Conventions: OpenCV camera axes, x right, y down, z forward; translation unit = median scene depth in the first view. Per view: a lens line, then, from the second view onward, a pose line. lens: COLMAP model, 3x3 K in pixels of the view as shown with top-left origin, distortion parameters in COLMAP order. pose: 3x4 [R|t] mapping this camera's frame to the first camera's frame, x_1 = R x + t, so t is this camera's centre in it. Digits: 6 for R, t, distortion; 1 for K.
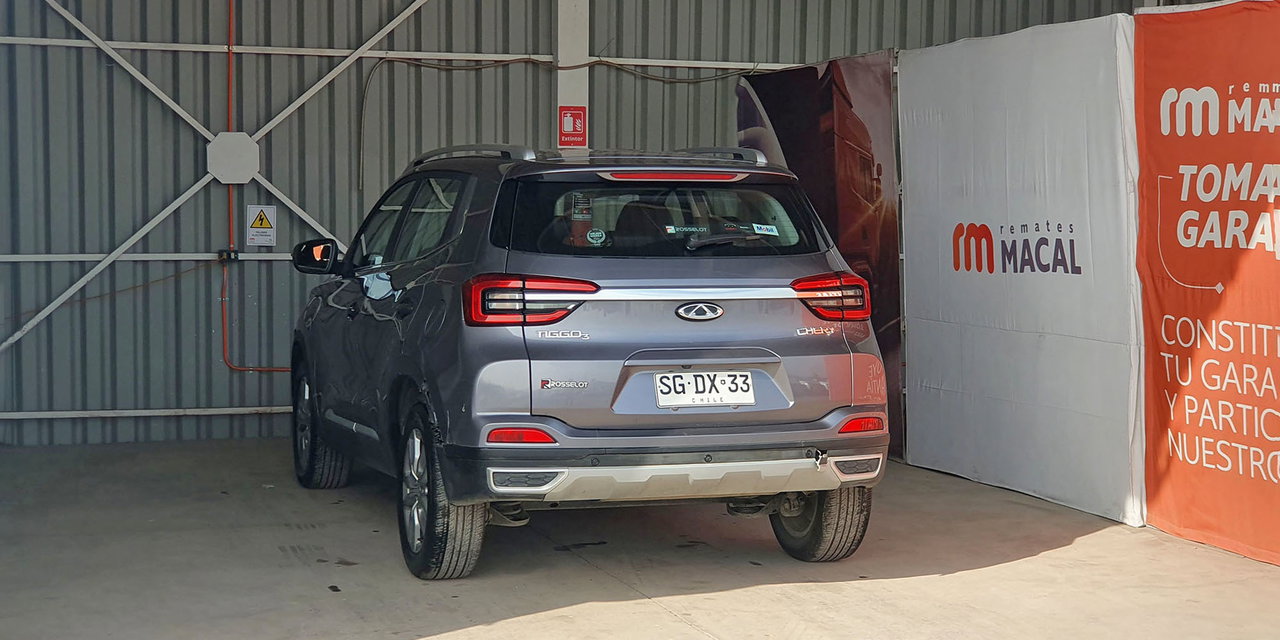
lens RADIAL K [[2029.5, 0, 636.7], [0, 2029.5, 326.2], [0, 0, 1]] dist [0.282115, -1.668901]
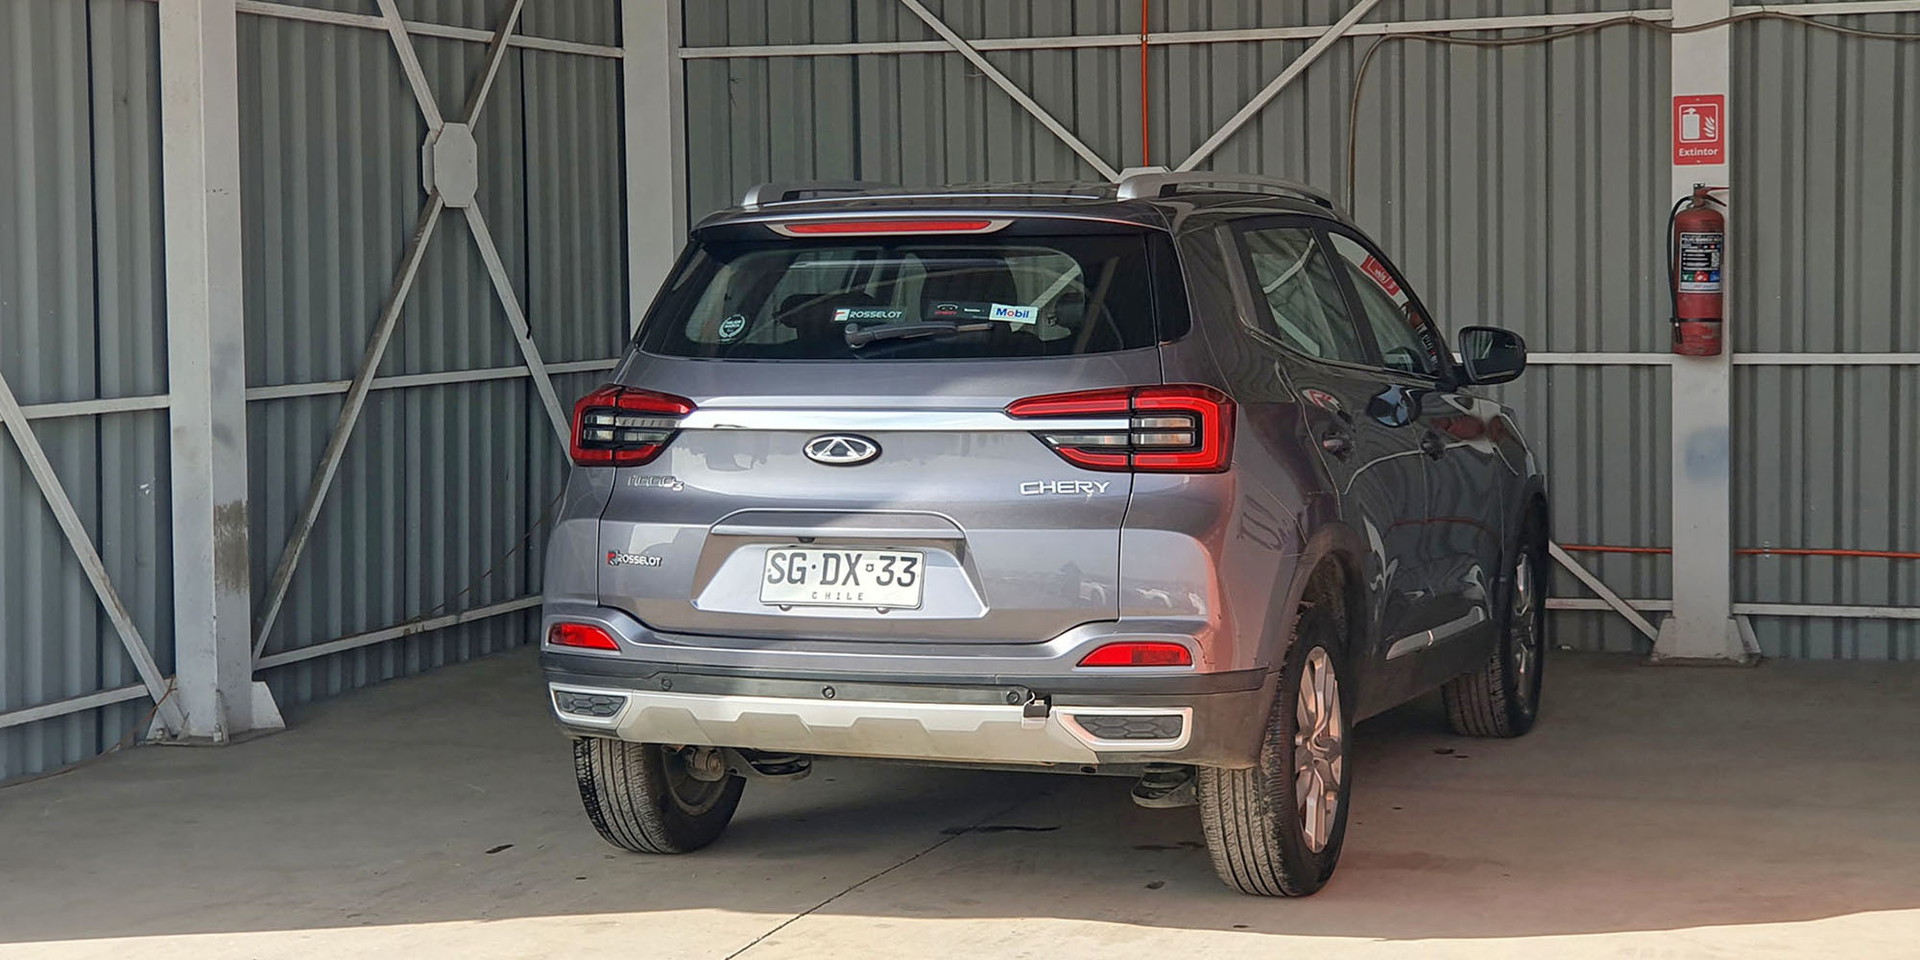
lens RADIAL K [[3170.7, 0, 925.4], [0, 3170.7, 484.5], [0, 0, 1]] dist [0.310658, -2.072961]
pose [[0.771630, 0.027189, -0.635491, 0.401606], [-0.023135, 0.999625, 0.014677, -0.007000], [0.635651, 0.003377, 0.771969, 0.174939]]
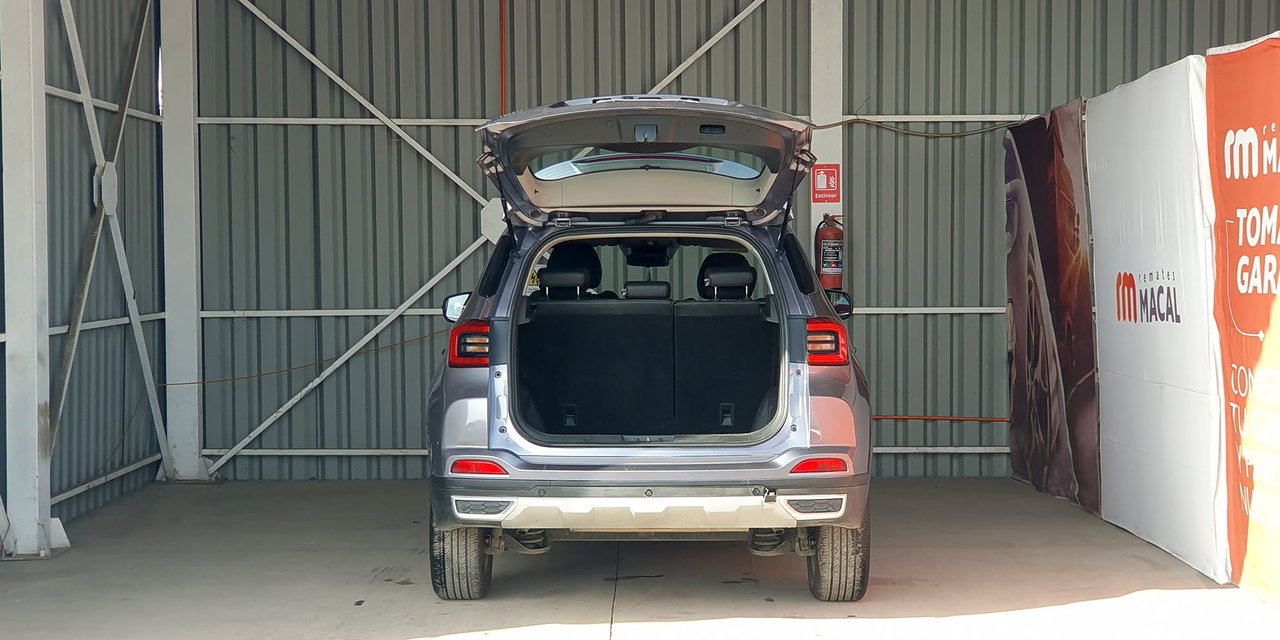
lens RADIAL K [[2035.4, 0, 626.3], [0, 2035.4, 327.7], [0, 0, 1]] dist [0.237030, -1.094361]
pose [[0.943025, -0.001102, -0.332719, 0.231076], [-0.008952, 0.999548, -0.028683, 0.005765], [0.332600, 0.030027, 0.942590, -0.006337]]
